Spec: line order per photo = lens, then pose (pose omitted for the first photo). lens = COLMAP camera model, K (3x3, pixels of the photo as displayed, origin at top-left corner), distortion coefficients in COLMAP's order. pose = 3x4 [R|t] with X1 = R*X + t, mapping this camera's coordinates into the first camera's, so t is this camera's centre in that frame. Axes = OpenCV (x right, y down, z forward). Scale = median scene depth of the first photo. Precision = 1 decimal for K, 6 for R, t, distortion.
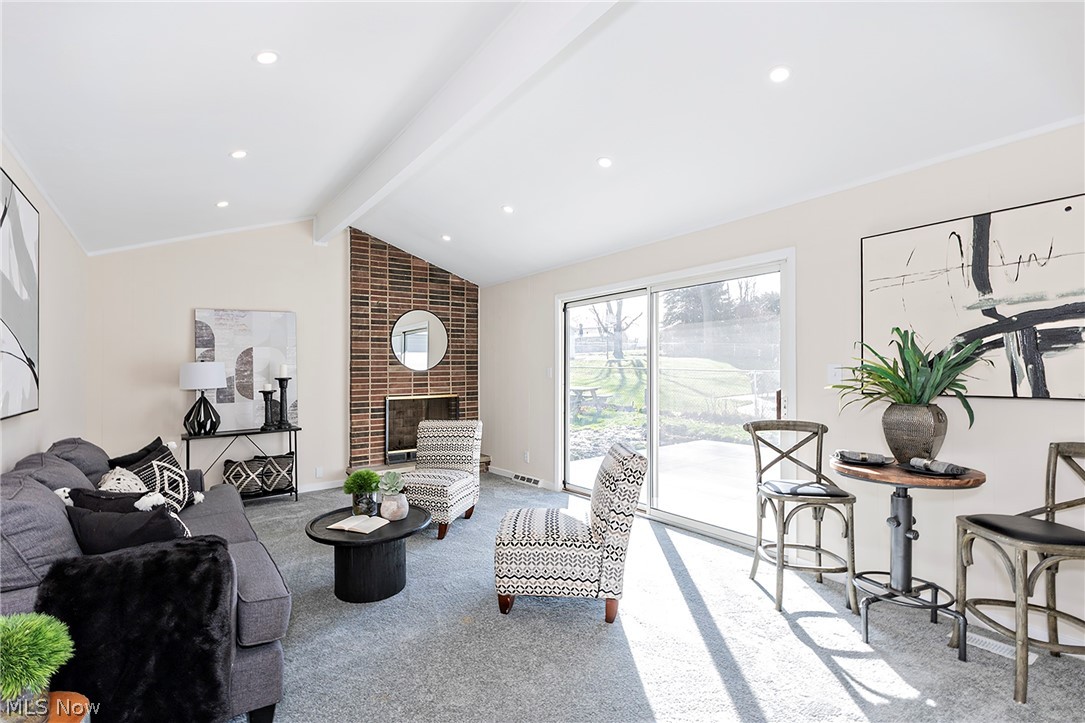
lens RADIAL K [[514.6, 0, 534.7], [0, 514.6, 364.1], [0, 0, 1]] dist [0.000921, -0.000223]
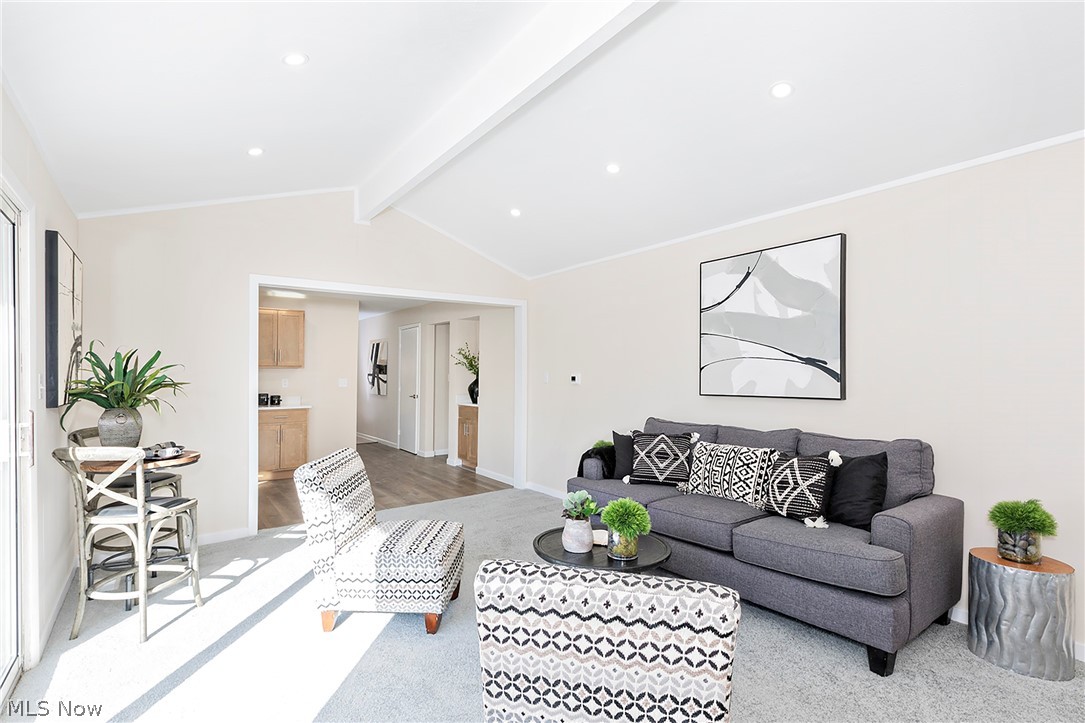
lens RADIAL K [[514.6, 0, 534.7], [0, 514.6, 364.1], [0, 0, 1]] dist [0.000921, -0.000223]
pose [[-0.999517, 0.013797, -0.027862, -0.111529], [0.014694, 0.999373, -0.032222, 0.017599], [0.027400, -0.032616, -0.999092, 1.096565]]
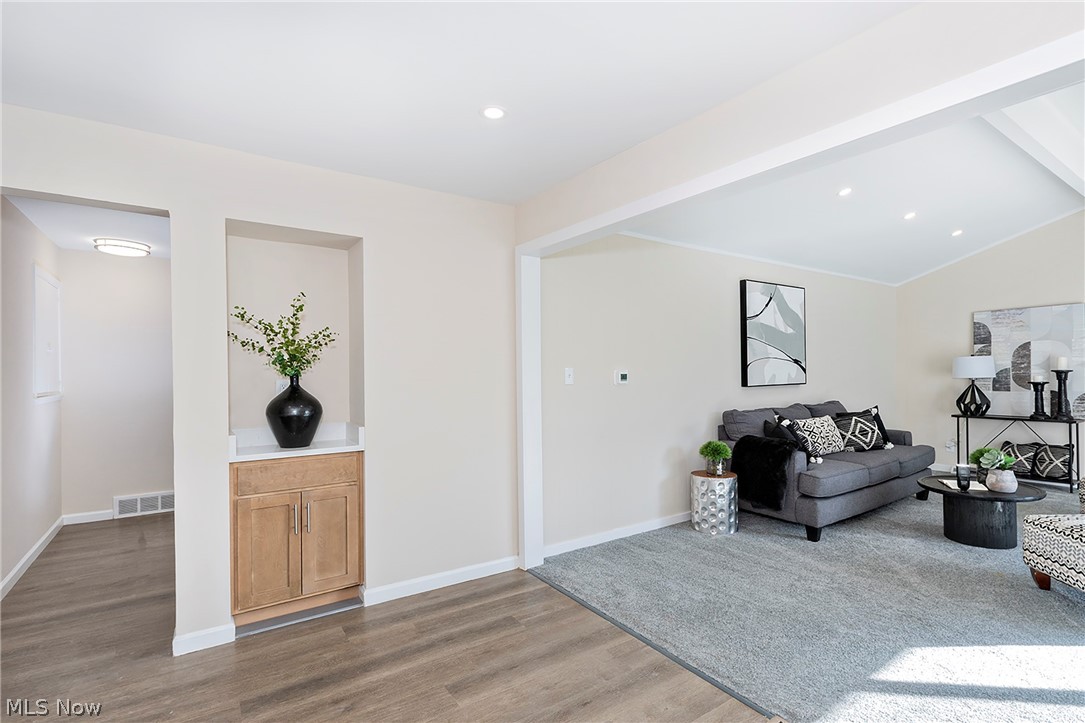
lens RADIAL K [[514.6, 0, 534.7], [0, 514.6, 364.1], [0, 0, 1]] dist [0.000921, -0.000223]
pose [[-0.007519, 0.006726, -0.999949, 0.561599], [0.019264, 0.999793, 0.006580, -0.012732], [0.999786, -0.019214, -0.007647, -0.036131]]
